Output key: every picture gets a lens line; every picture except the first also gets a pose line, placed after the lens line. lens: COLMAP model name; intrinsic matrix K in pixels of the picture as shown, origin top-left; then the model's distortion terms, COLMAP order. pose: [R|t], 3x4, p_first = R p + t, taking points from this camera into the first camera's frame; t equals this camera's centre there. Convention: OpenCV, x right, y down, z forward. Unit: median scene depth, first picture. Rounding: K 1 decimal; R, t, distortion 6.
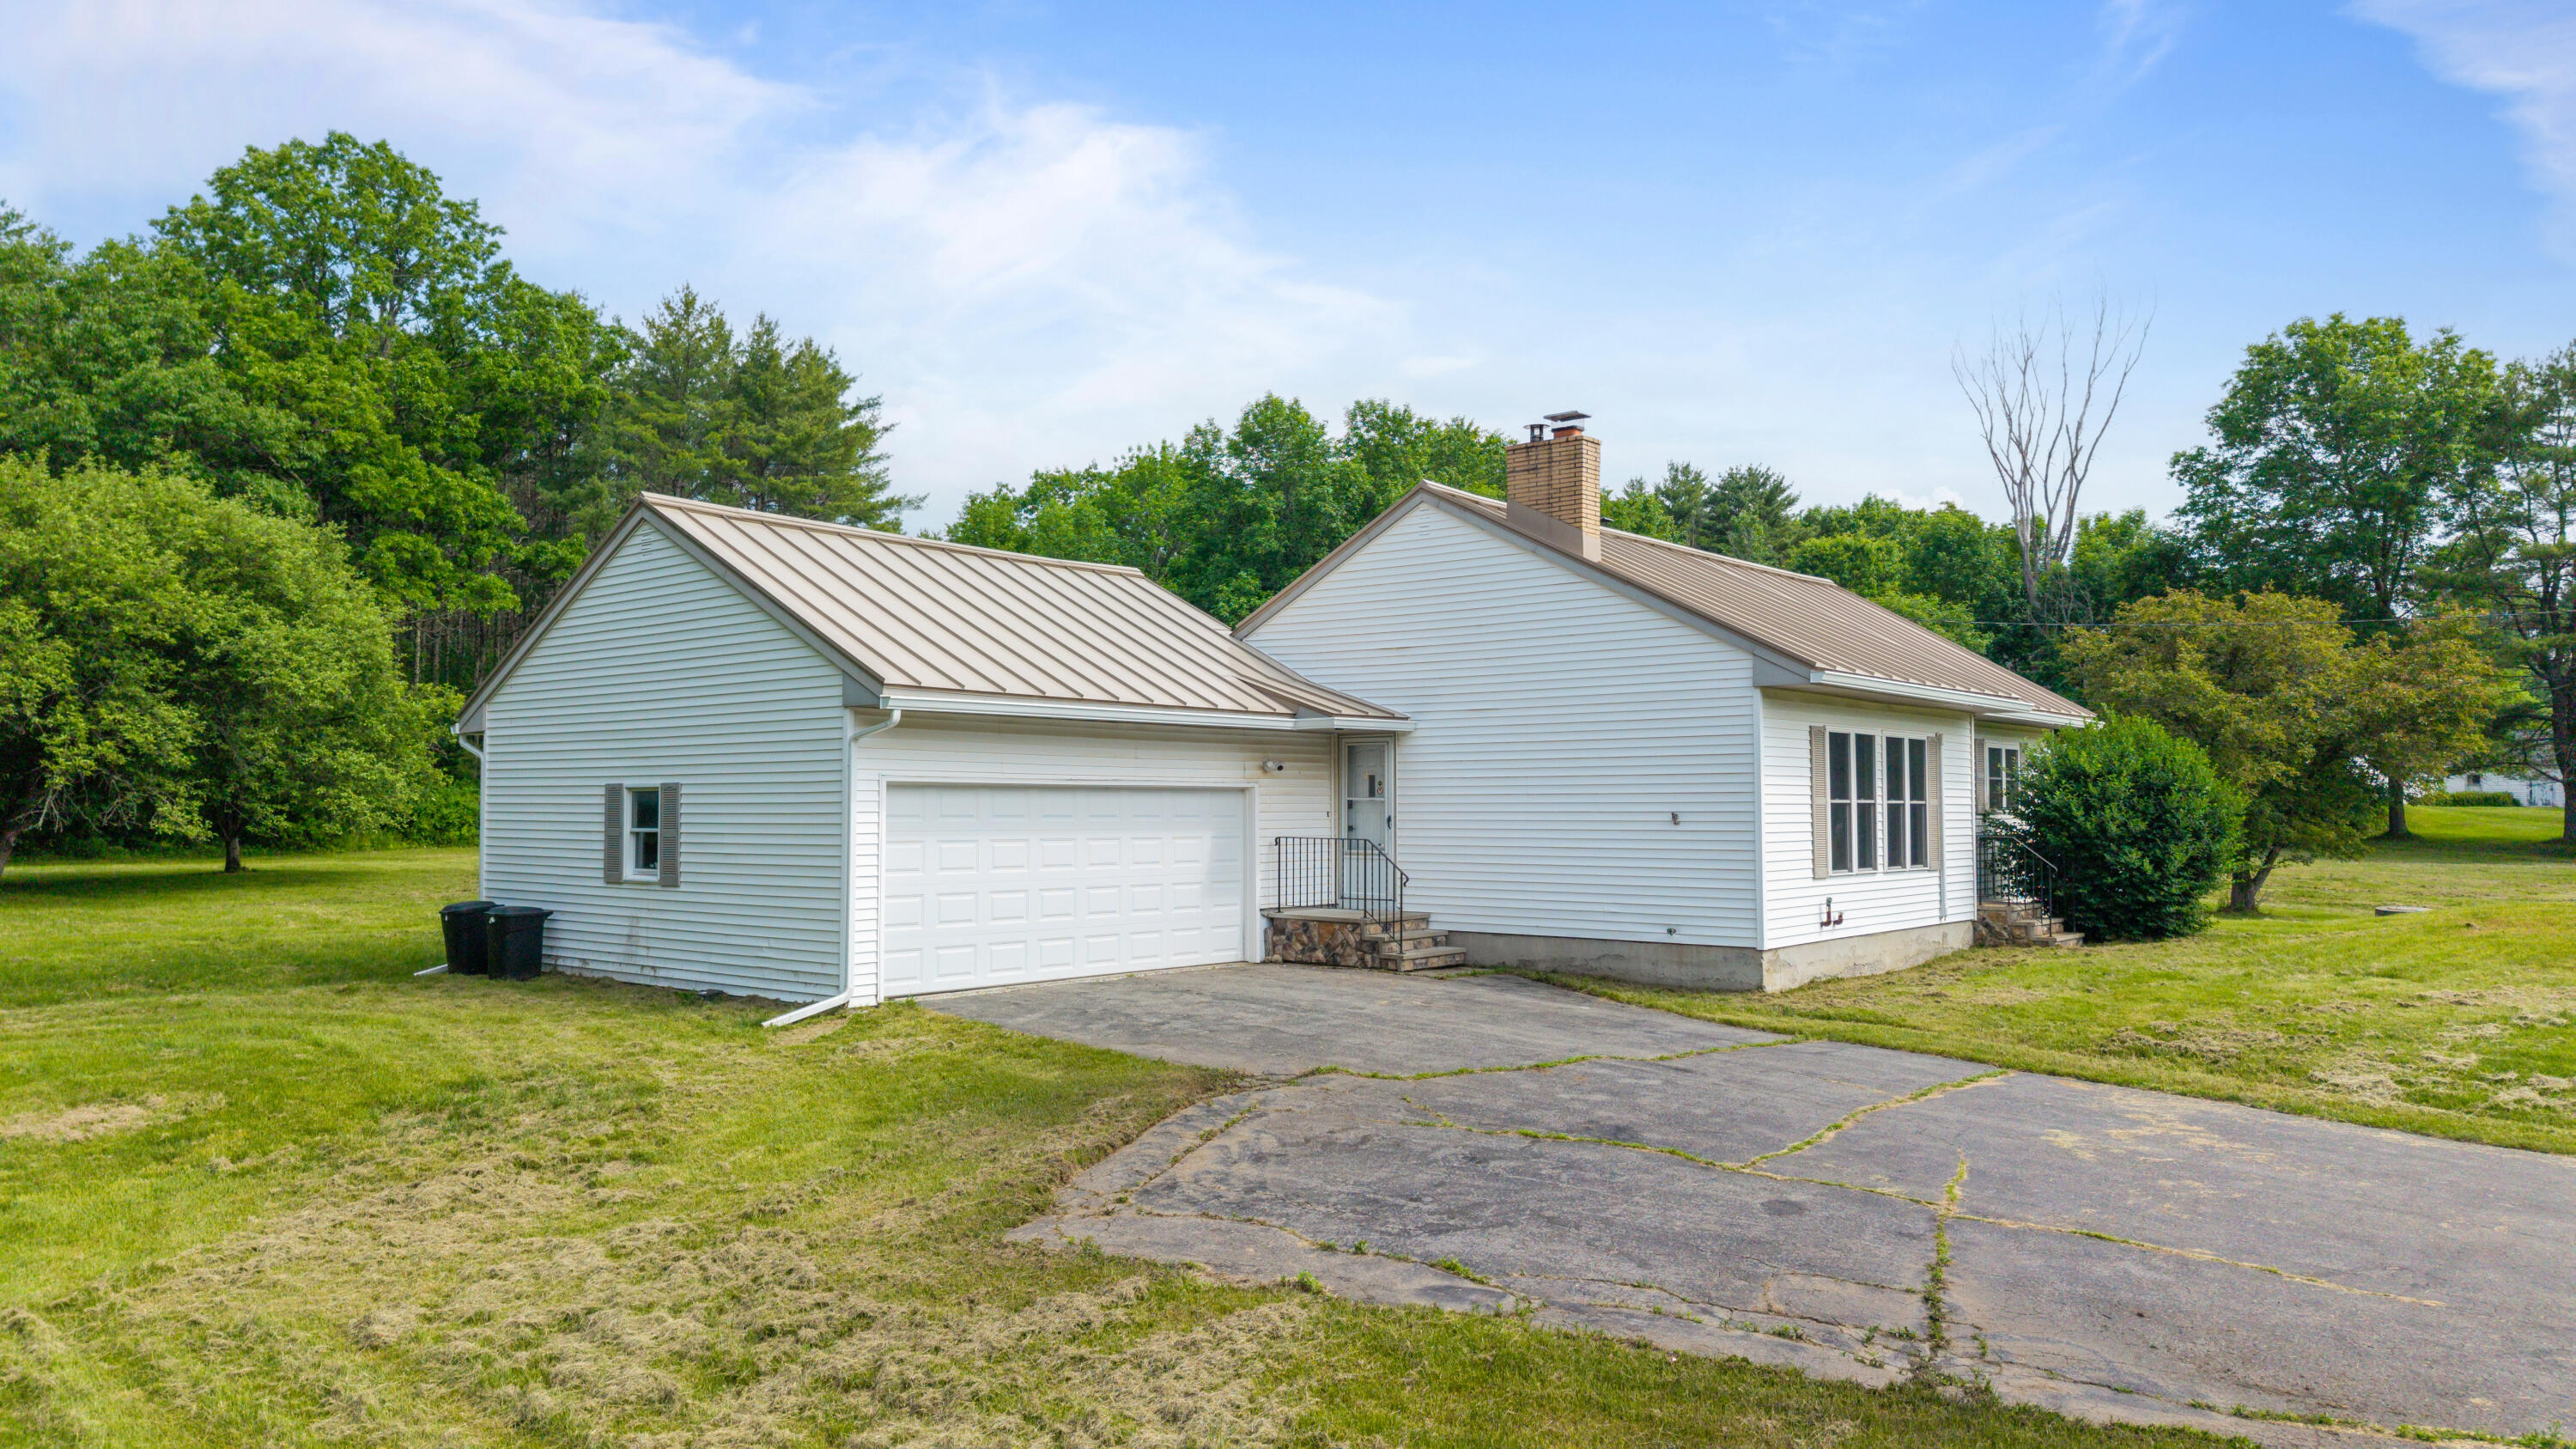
lens RADIAL K [[1760.8, 0, 1284.7], [0, 1760.8, 713.4], [0, 0, 1]] dist [0.006925, -0.021627]
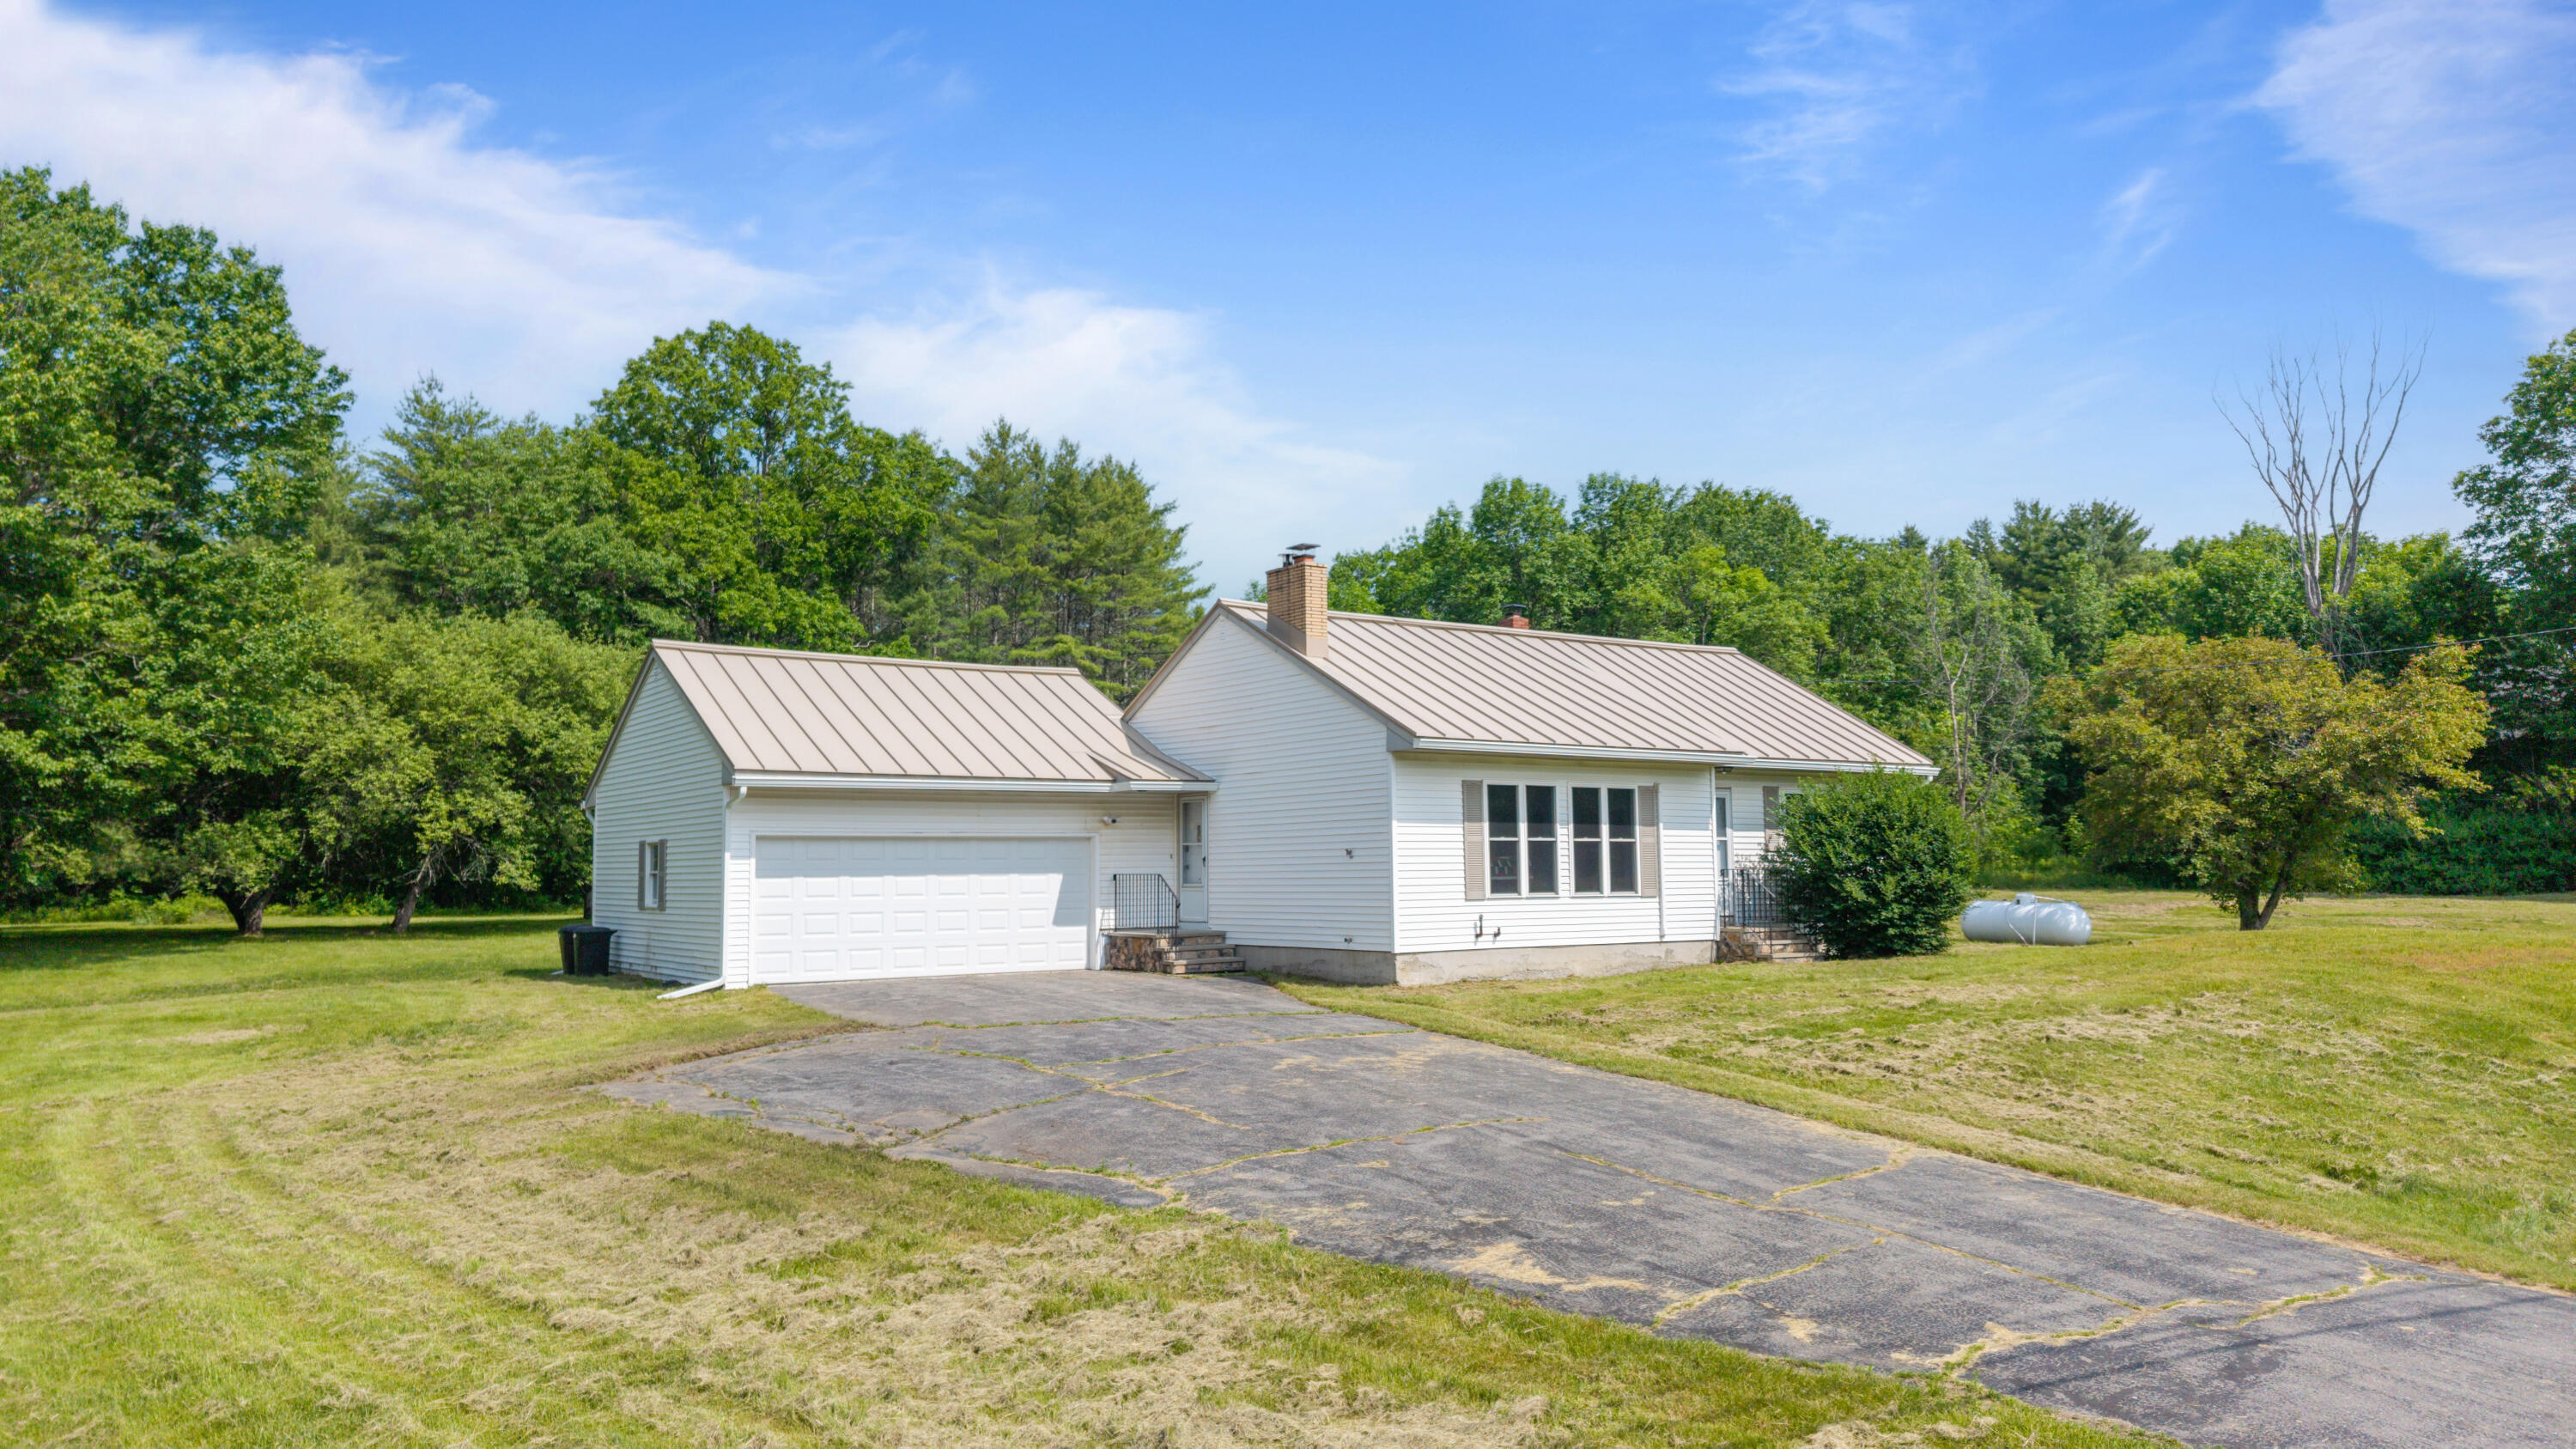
lens RADIAL K [[1760.8, 0, 1291.3], [0, 1760.8, 748.2], [0, 0, 1]] dist [0.006925, -0.021627]
pose [[0.964968, -0.029145, -0.260745, 0.185056], [0.025386, 0.999520, -0.017775, 0.001171], [0.261138, 0.010533, 0.965244, -0.093832]]
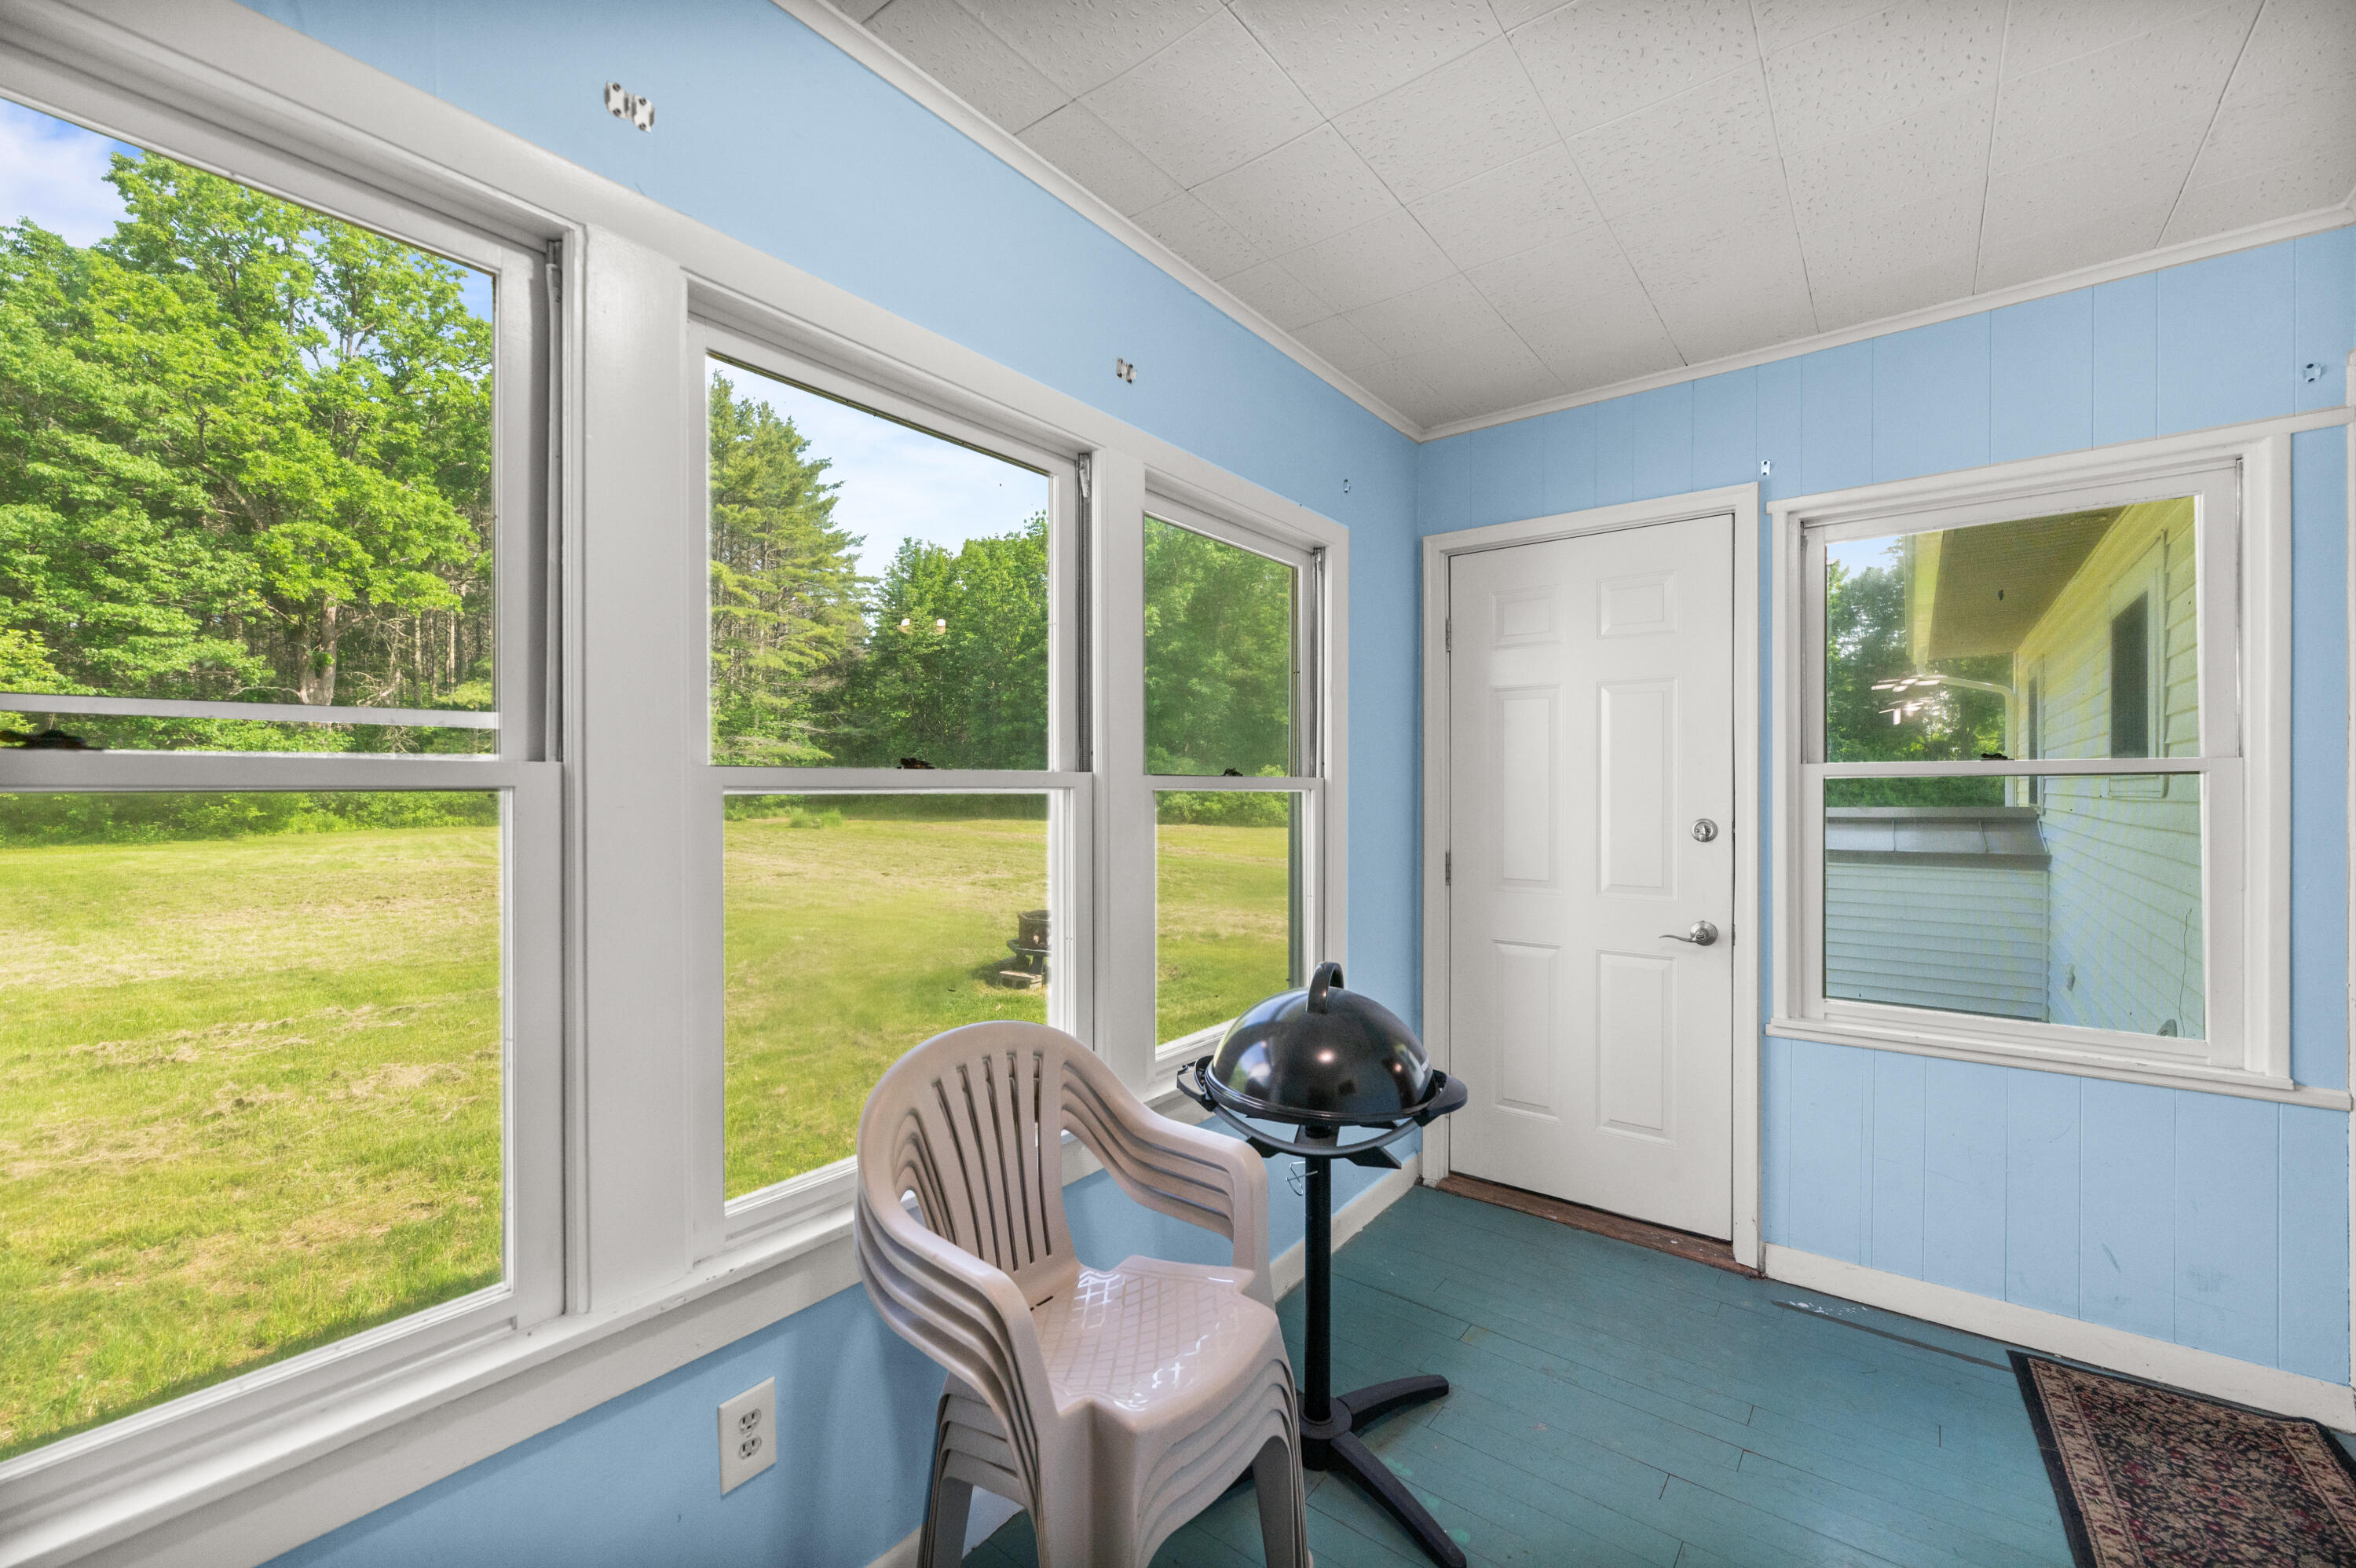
lens RADIAL K [[951.7, 0, 1163.0], [0, 951.7, 787.0], [0, 0, 1]] dist [-0.001550, 0.000376]
pose [[0.999723, 0.000951, 0.023537, -0.021442], [-0.002089, 0.998827, 0.048375, 0.023934], [-0.023463, -0.048411, 0.998552, 0.459895]]
